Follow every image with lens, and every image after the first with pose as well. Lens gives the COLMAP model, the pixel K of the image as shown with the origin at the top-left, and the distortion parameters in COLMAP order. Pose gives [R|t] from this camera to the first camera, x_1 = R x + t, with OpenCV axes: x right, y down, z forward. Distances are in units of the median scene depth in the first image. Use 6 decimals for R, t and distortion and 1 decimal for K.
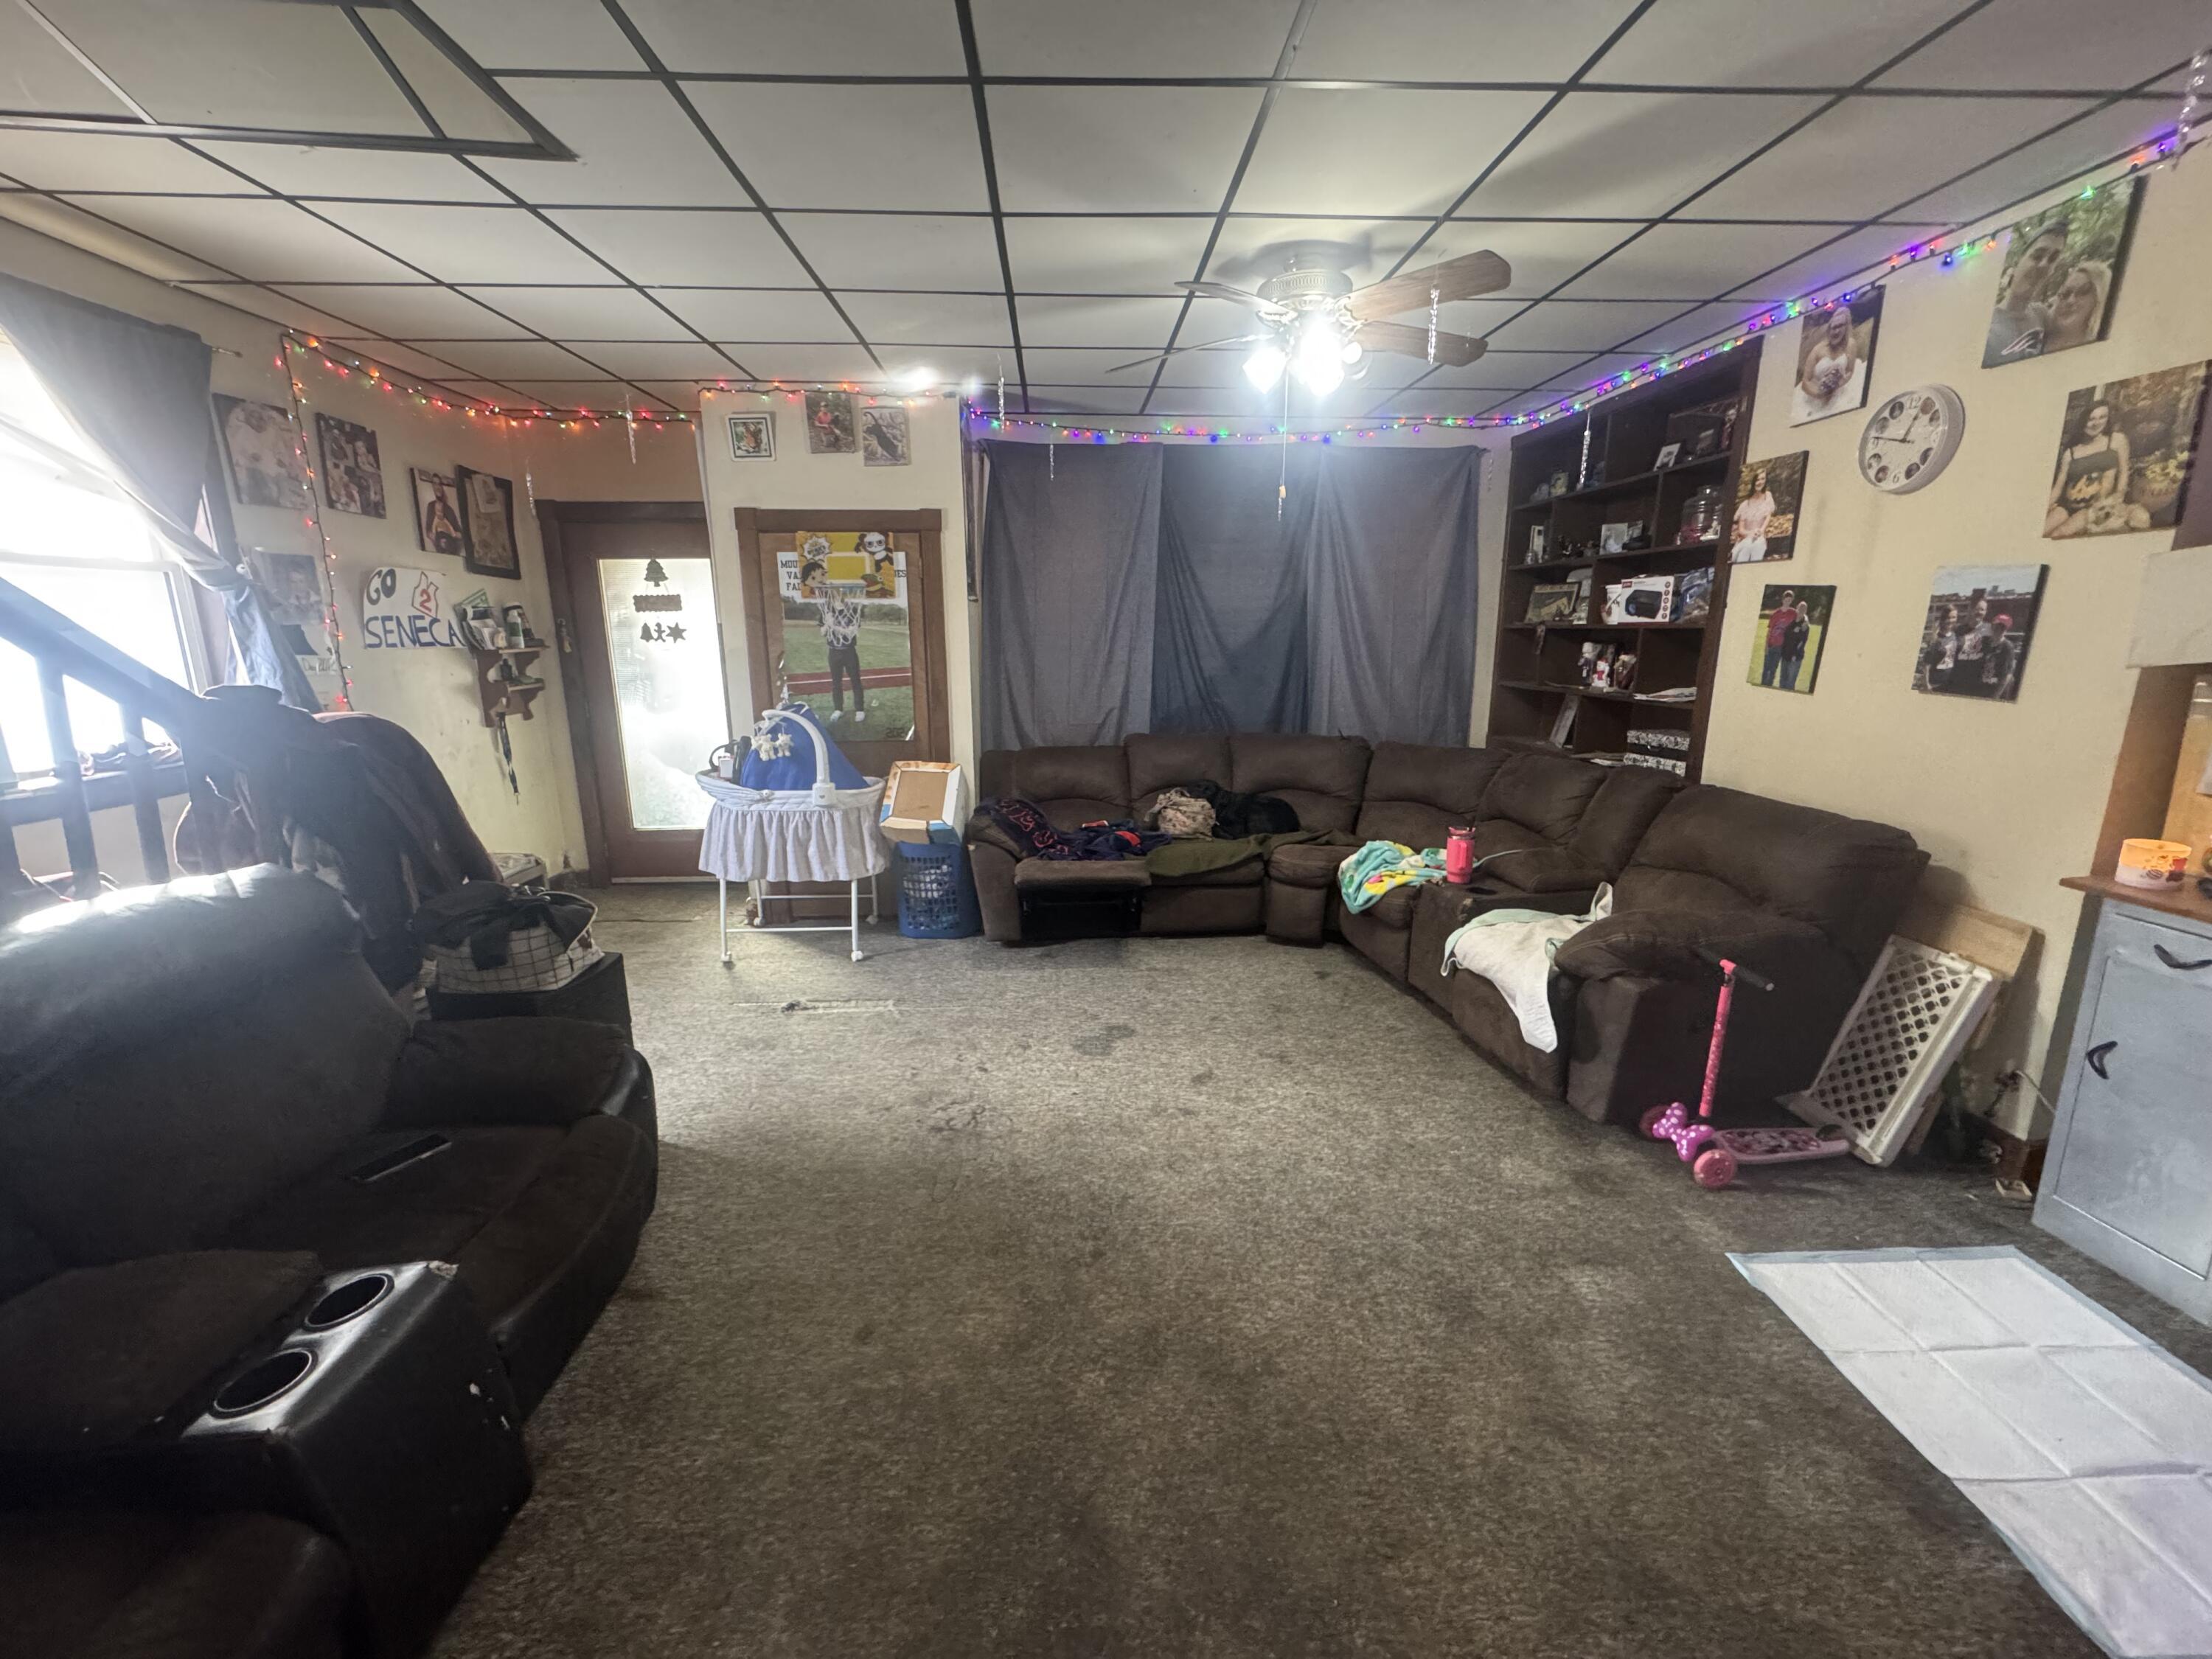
lens RADIAL K [[880.4, 0, 1105.0], [0, 880.4, 826.5], [0, 0, 1]] dist [-0.002135, 0.000321]
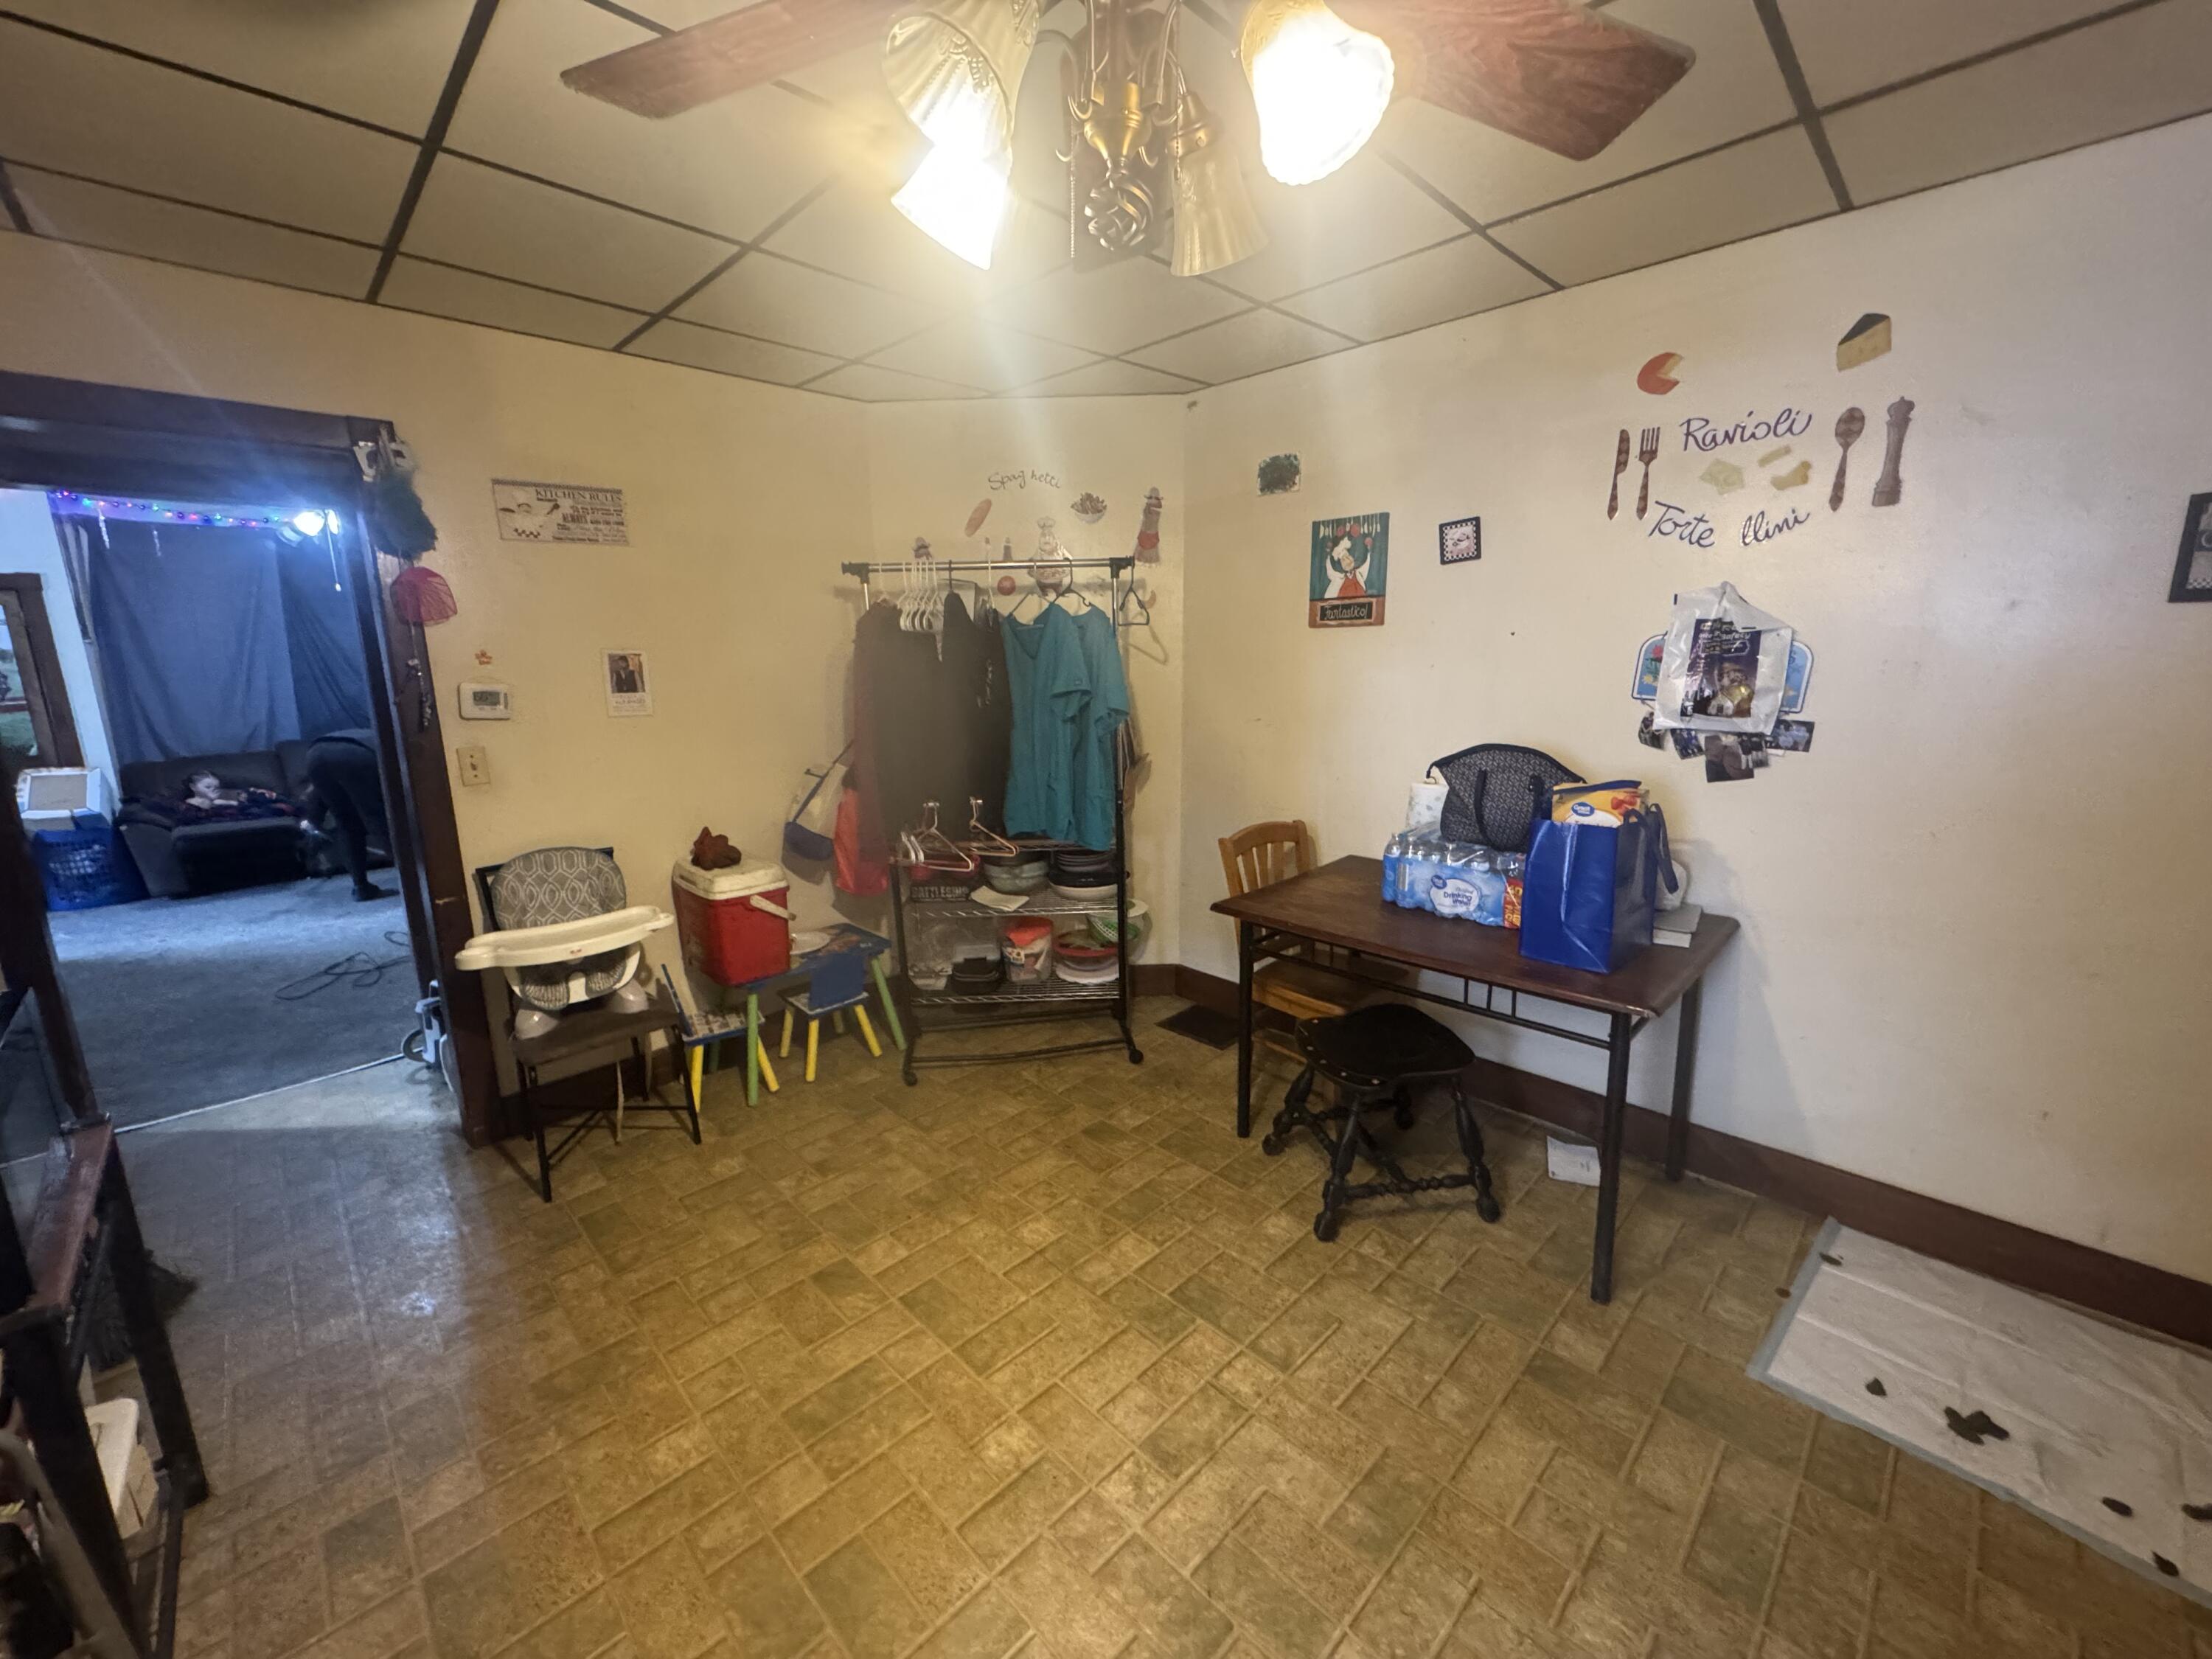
lens RADIAL K [[880.4, 0, 1102.5], [0, 880.4, 824.4], [0, 0, 1]] dist [-0.002135, 0.000321]
pose [[0.749117, -0.140604, 0.647344, 0.159747], [0.164766, 0.986053, 0.023502, 0.379524], [-0.641620, 0.089054, 0.761835, -1.572121]]
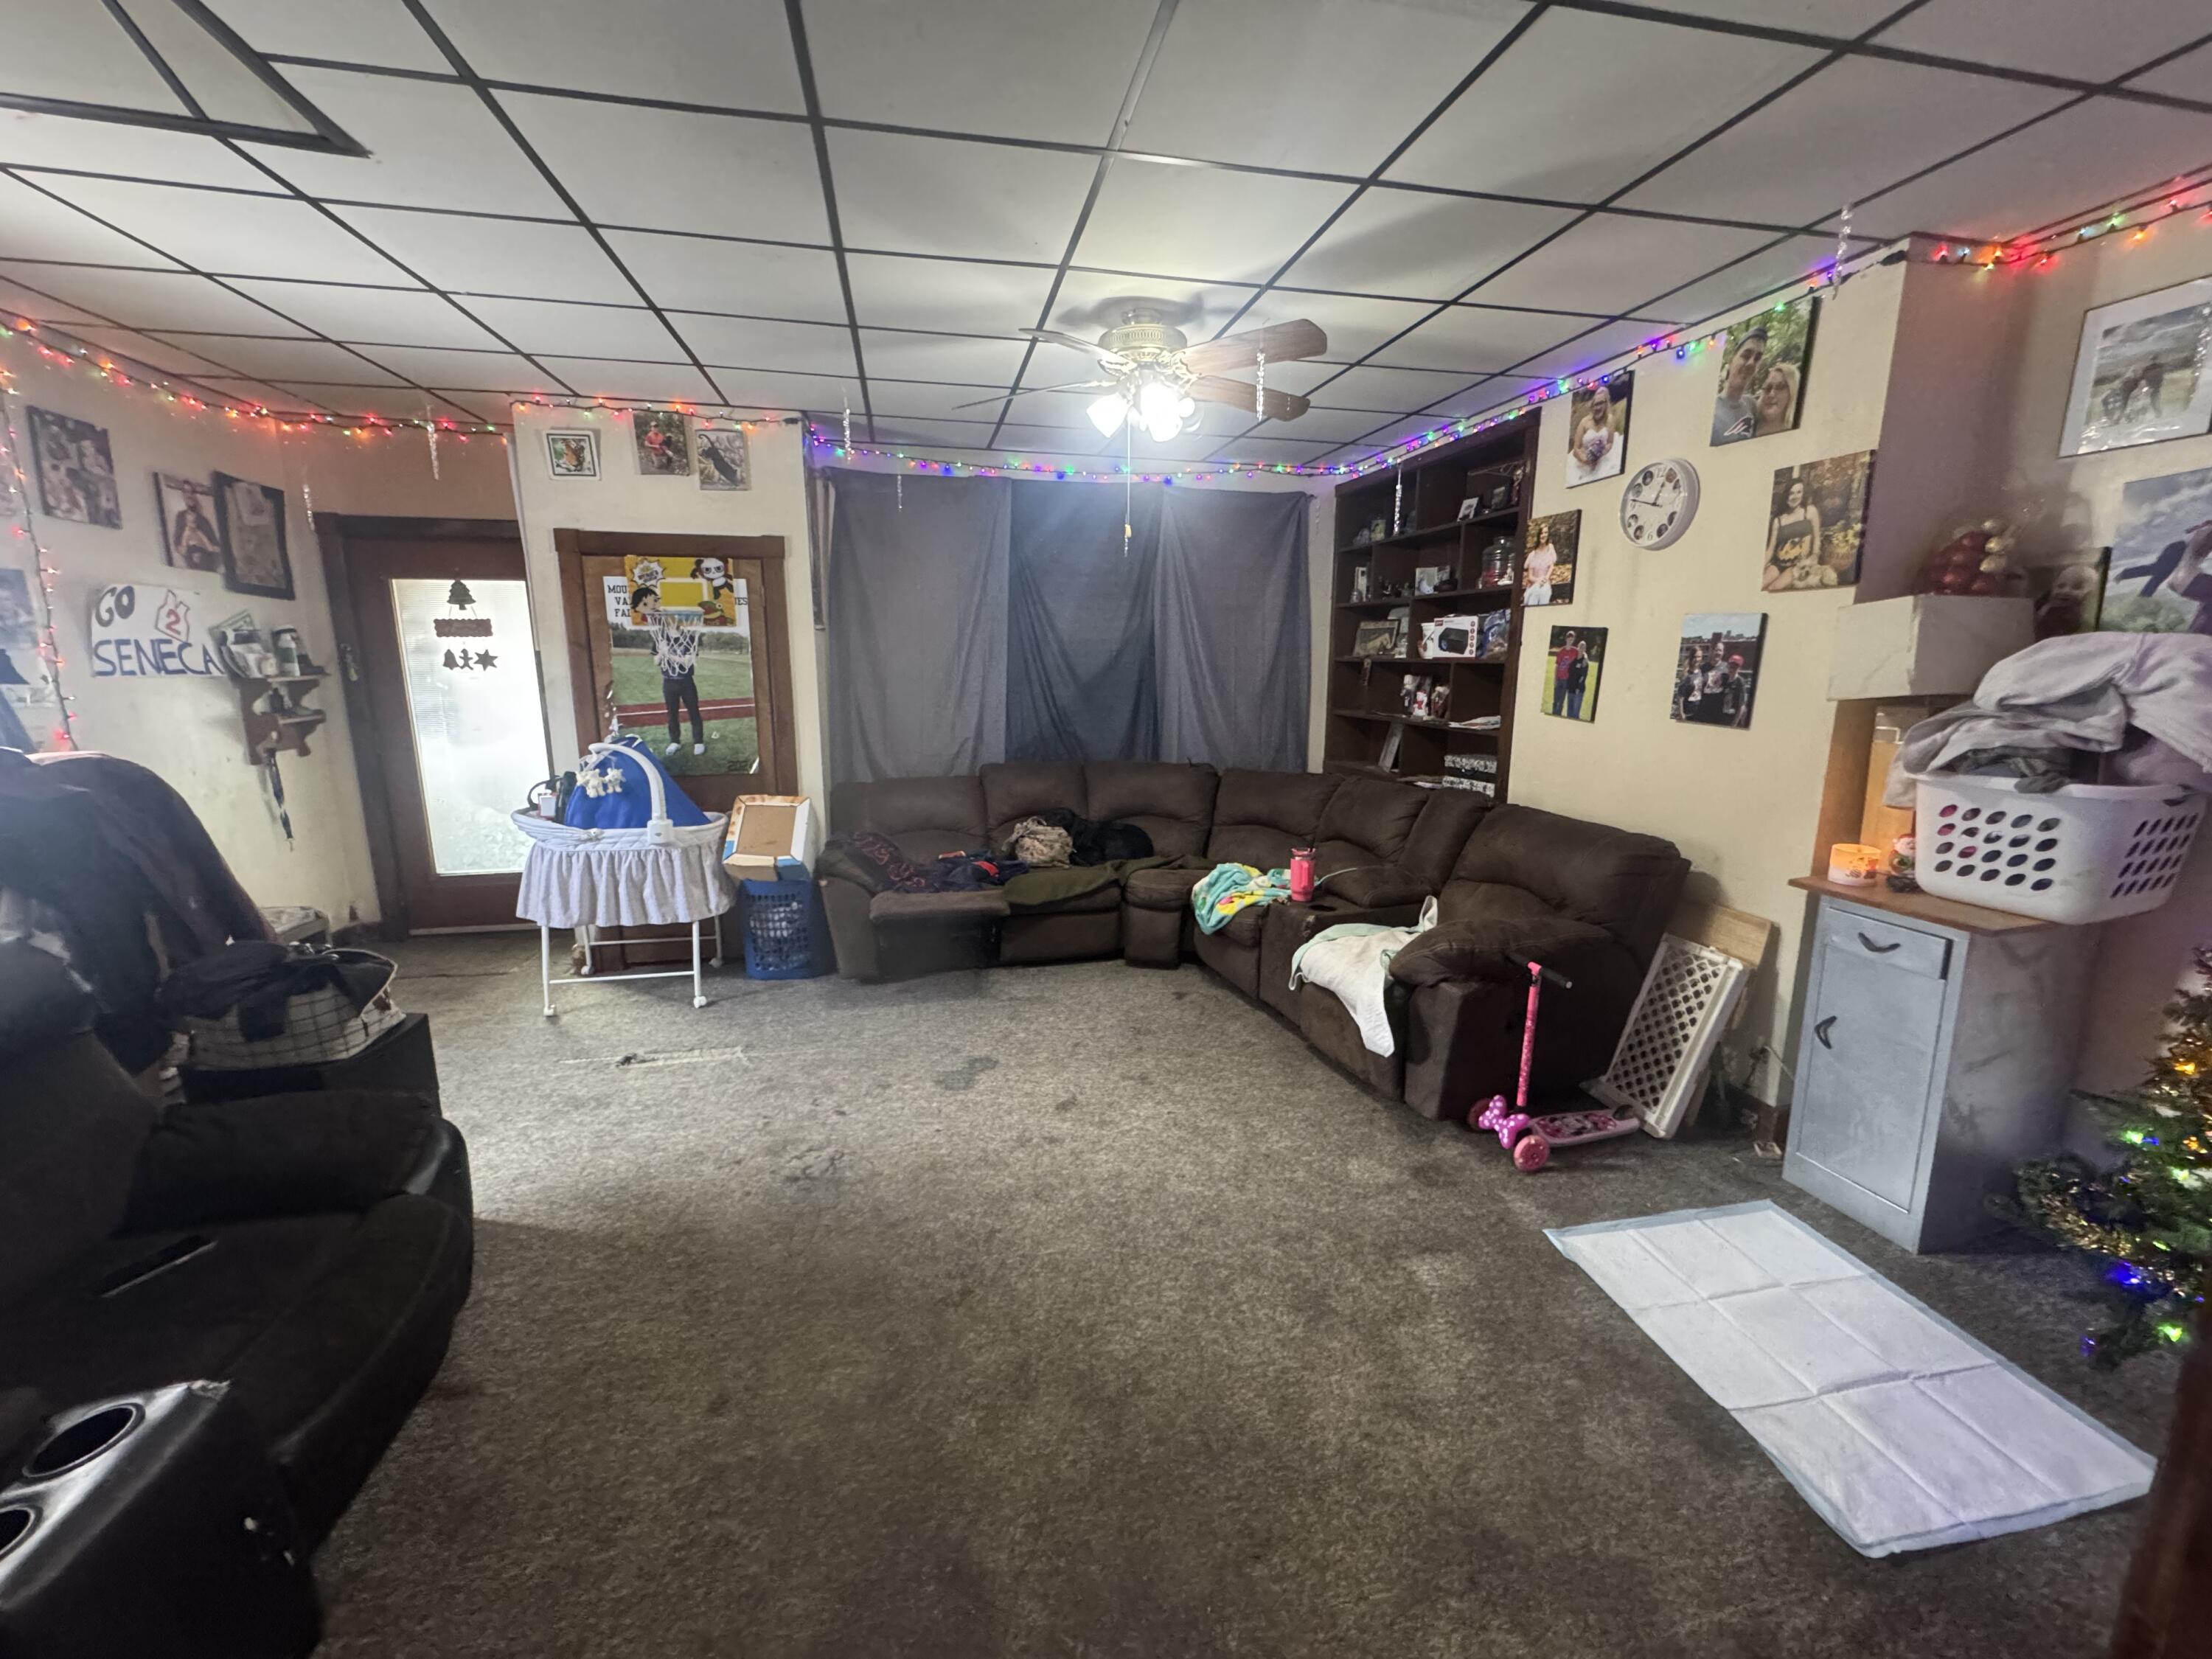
lens RADIAL K [[880.4, 0, 1104.0], [0, 880.4, 827.0], [0, 0, 1]] dist [-0.002135, 0.000321]
pose [[0.986774, -0.023464, 0.160395, -0.001190], [0.028282, 0.999213, -0.027819, -0.002875], [-0.159616, 0.031988, 0.986661, -0.011861]]
